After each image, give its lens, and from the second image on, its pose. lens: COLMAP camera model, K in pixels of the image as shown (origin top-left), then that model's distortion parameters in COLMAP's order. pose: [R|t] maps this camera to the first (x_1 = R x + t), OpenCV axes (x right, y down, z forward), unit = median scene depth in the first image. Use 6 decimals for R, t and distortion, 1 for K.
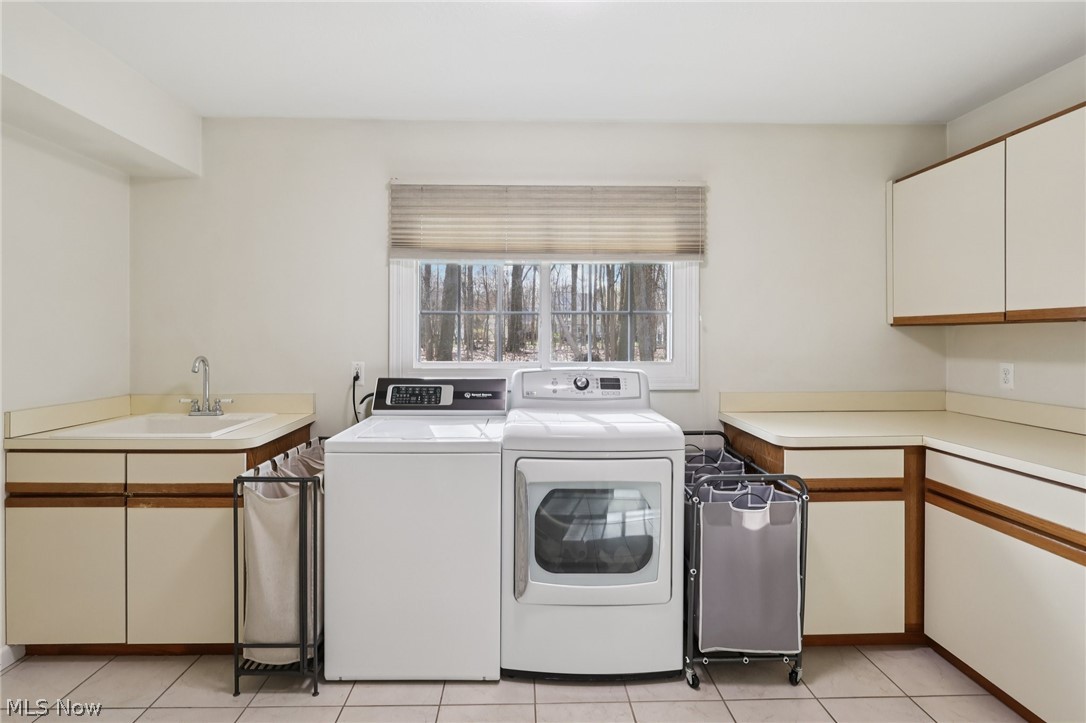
lens RADIAL K [[509.8, 0, 547.5], [0, 509.8, 345.5], [0, 0, 1]] dist [0.000225, 0.000076]
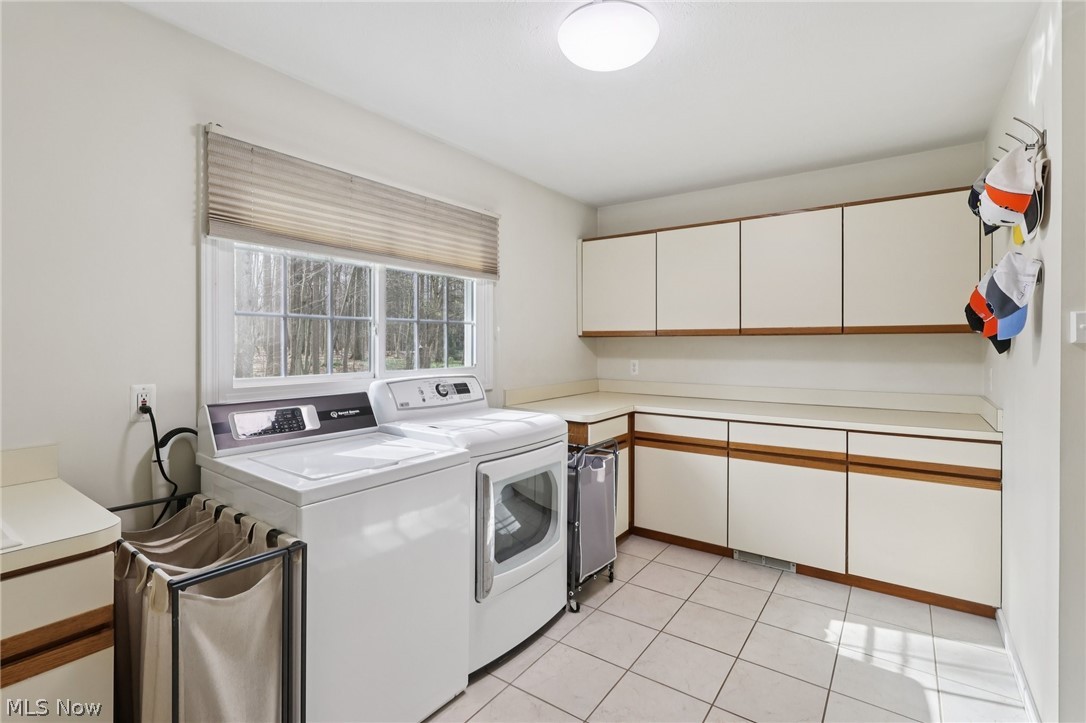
lens RADIAL K [[509.8, 0, 547.5], [0, 509.8, 345.5], [0, 0, 1]] dist [0.000225, 0.000076]
pose [[0.593771, -0.004969, 0.804619, -0.597725], [0.007517, 0.999972, 0.000627, -0.014425], [-0.804599, 0.005676, 0.593792, 0.200551]]
